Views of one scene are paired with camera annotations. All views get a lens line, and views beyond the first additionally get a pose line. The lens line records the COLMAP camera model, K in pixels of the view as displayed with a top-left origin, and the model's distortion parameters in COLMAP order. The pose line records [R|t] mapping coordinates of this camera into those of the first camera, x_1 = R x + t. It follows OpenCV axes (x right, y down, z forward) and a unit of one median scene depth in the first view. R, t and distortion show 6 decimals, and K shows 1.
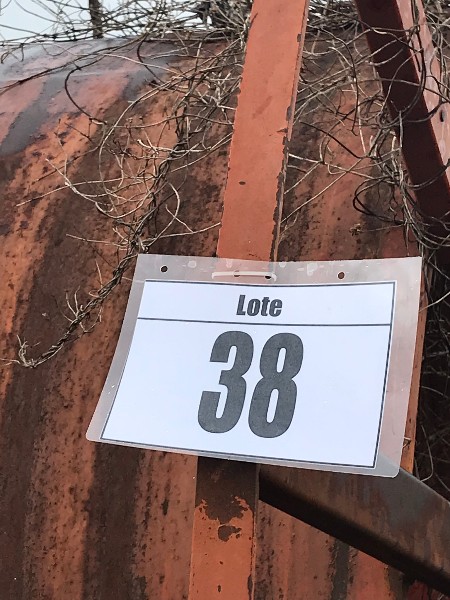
lens RADIAL K [[1624.3, 0, 224.8], [0, 1624.3, 299.8], [0, 0, 1]] dist [0.200889, 0.000000]
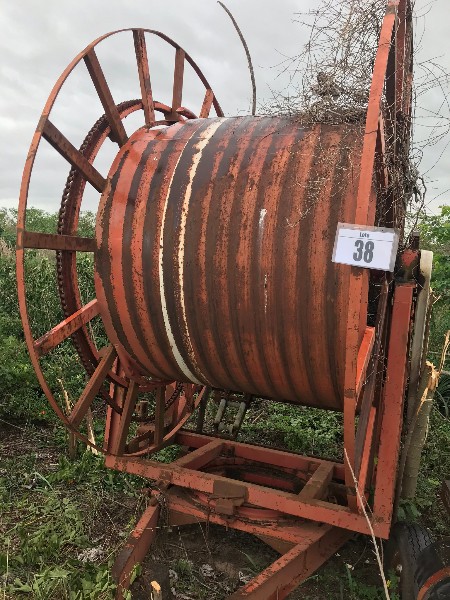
lens RADIAL K [[491.4, 0, 224.4], [0, 491.4, 299.2], [0, 0, 1]] dist [0.011934, -0.026415]
pose [[0.999261, -0.004322, -0.038204, -0.364799], [0.017100, 0.939936, 0.340923, -0.344855], [0.034436, -0.341324, 0.939315, -0.543083]]
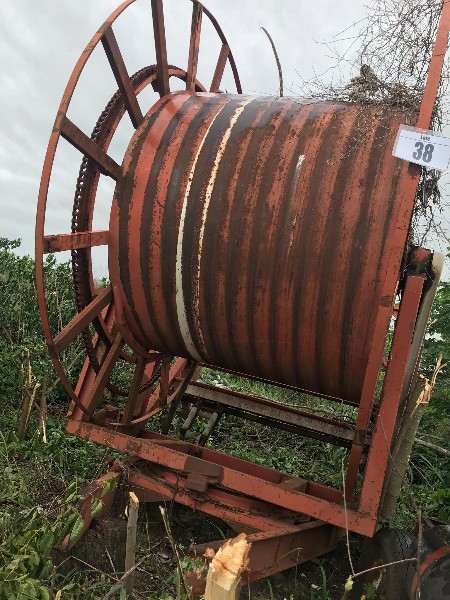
lens RADIAL K [[491.4, 0, 226.3], [0, 491.4, 301.6], [0, 0, 1]] dist [0.011934, -0.026415]
pose [[0.983851, 0.176039, 0.032363, -0.566529], [-0.178978, 0.969656, 0.166534, 0.363955], [-0.002064, -0.169636, 0.985505, -0.635692]]
